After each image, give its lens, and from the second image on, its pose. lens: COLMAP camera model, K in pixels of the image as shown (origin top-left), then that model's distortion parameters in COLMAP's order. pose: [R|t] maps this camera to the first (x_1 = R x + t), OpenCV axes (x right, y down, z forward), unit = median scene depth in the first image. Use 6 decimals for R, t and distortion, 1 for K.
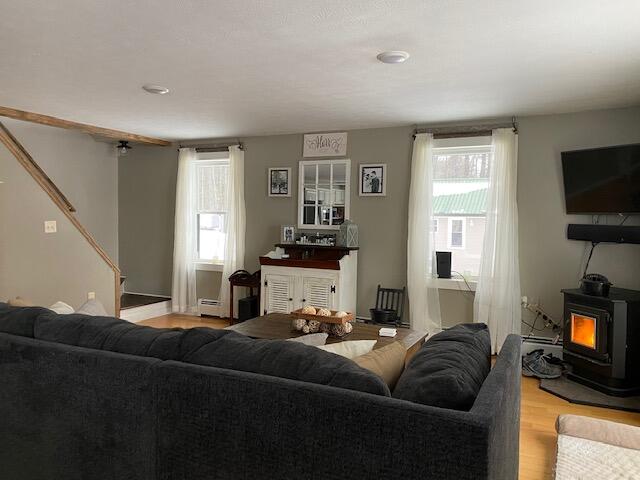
lens RADIAL K [[490.2, 0, 320.0], [0, 490.2, 240.0], [0, 0, 1]] dist [0.084094, -0.129917]
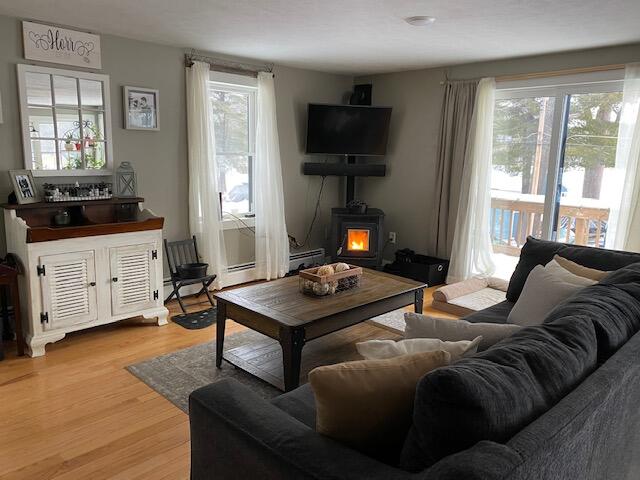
lens RADIAL K [[490.2, 0, 320.0], [0, 490.2, 240.0], [0, 0, 1]] dist [0.084094, -0.129917]
pose [[0.299798, -0.173776, 0.938042, -0.589621], [0.034235, 0.984596, 0.171459, -0.043632], [-0.953388, -0.019289, 0.301129, 0.499910]]
